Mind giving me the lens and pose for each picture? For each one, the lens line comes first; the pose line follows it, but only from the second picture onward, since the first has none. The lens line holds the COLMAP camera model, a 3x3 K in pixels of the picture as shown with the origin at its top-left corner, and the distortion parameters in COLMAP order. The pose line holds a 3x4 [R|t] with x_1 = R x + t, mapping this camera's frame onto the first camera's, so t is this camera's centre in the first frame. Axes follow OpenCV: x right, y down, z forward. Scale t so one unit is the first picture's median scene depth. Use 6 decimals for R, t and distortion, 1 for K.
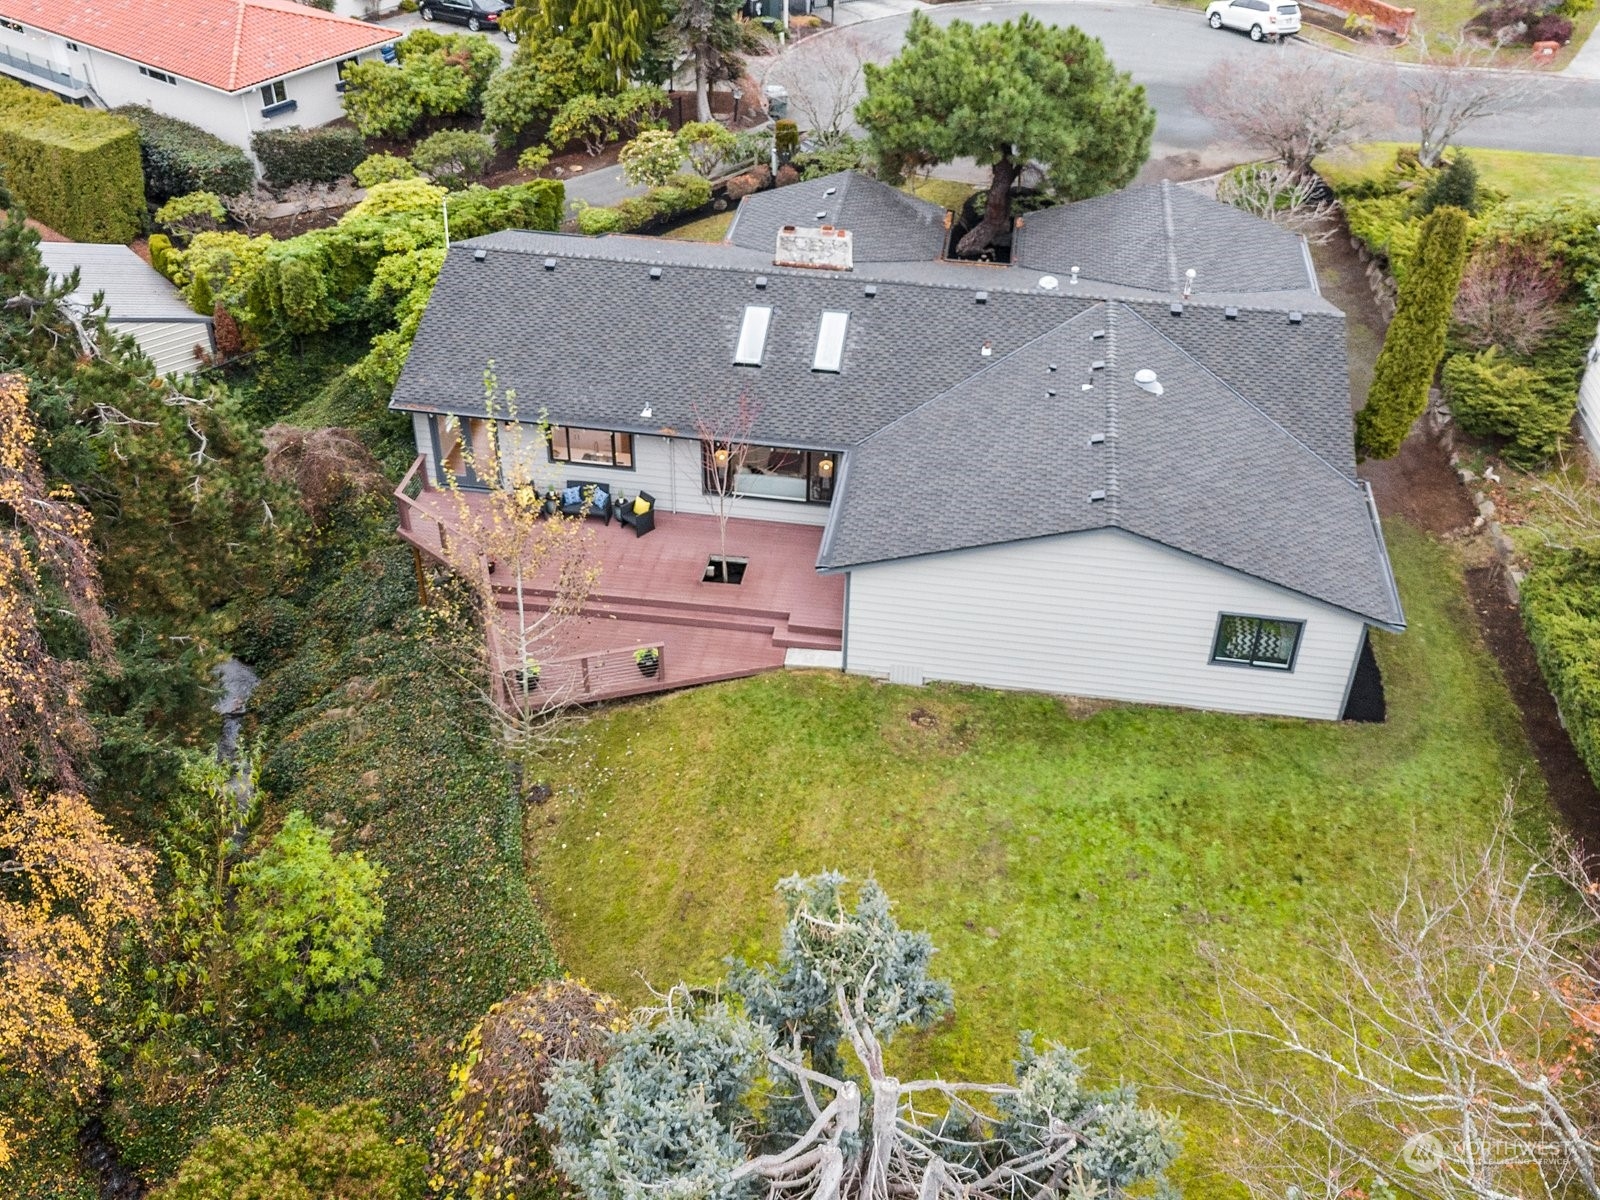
lens RADIAL K [[1536.5, 0, 798.0], [0, 1536.5, 617.4], [0, 0, 1]] dist [0.107666, -0.188993]
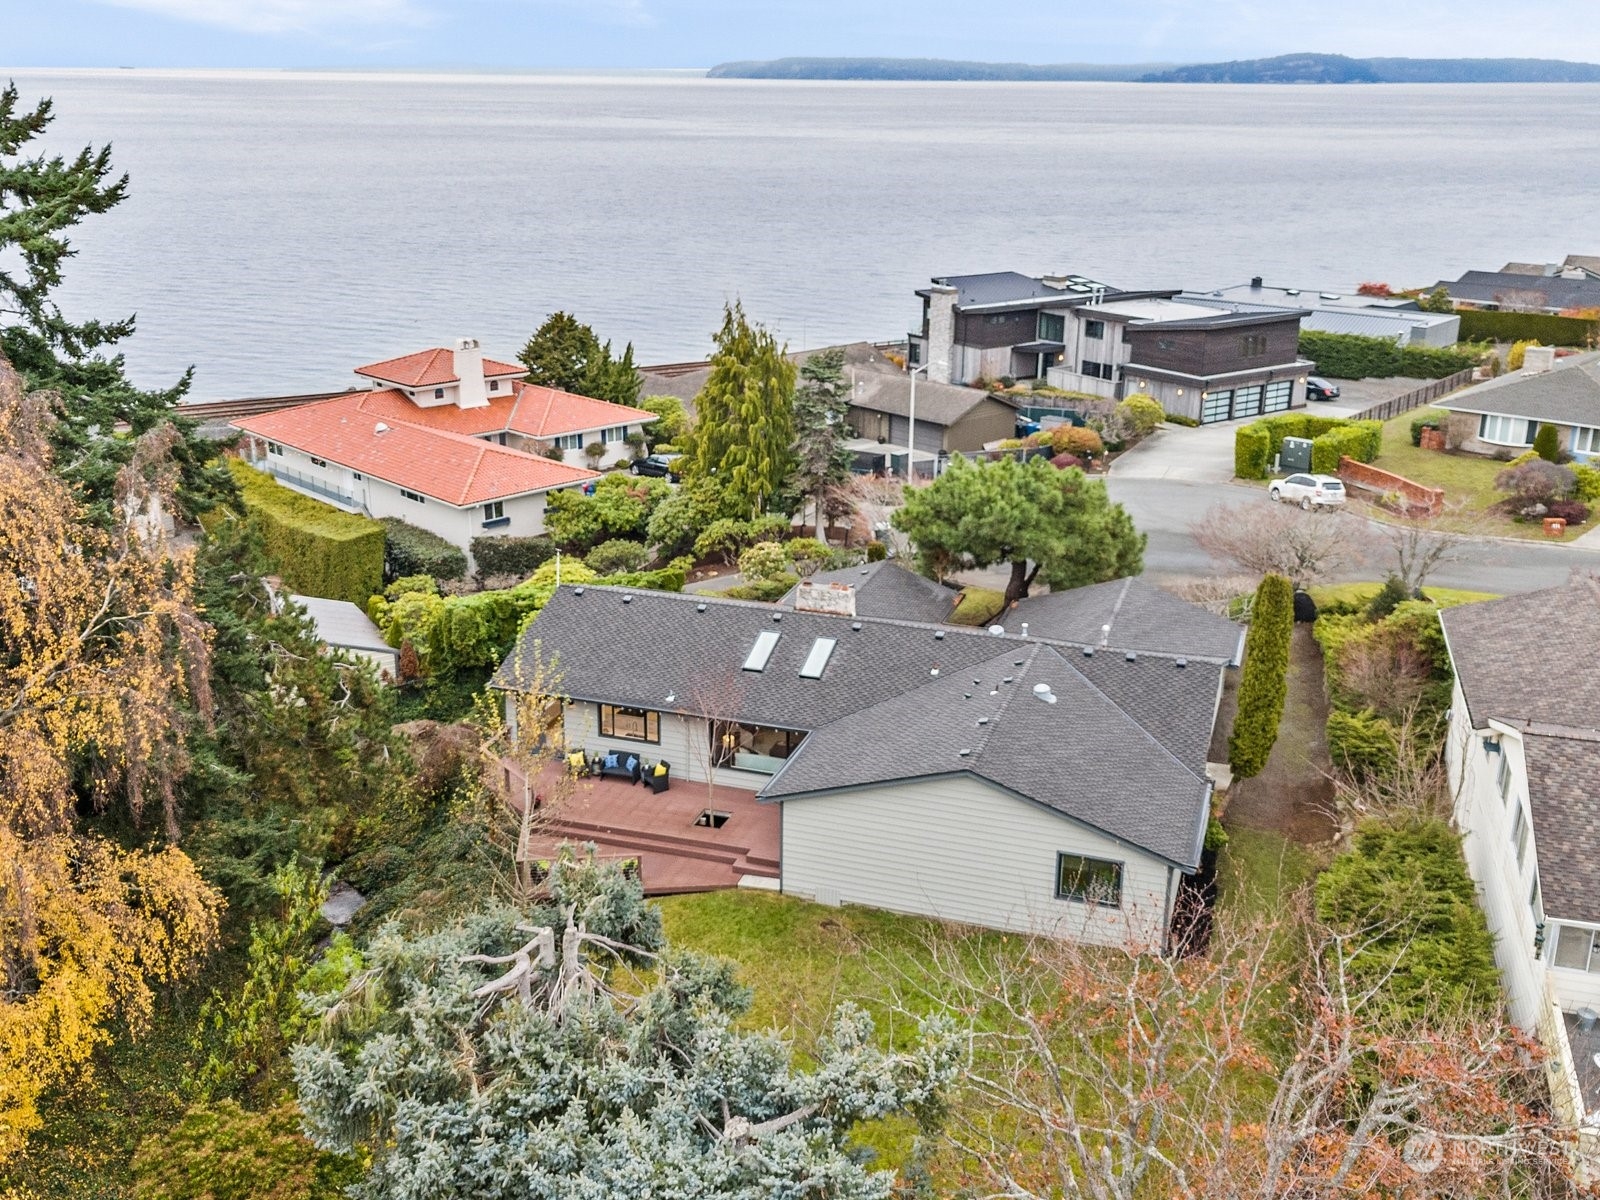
lens RADIAL K [[1536.5, 0, 798.0], [0, 1536.5, 617.4], [0, 0, 1]] dist [0.107666, -0.188993]
pose [[0.984946, 0.053440, -0.164396, 0.163854], [-0.101624, 0.948325, -0.300586, 0.137052], [0.139838, 0.312767, 0.939480, -0.178633]]
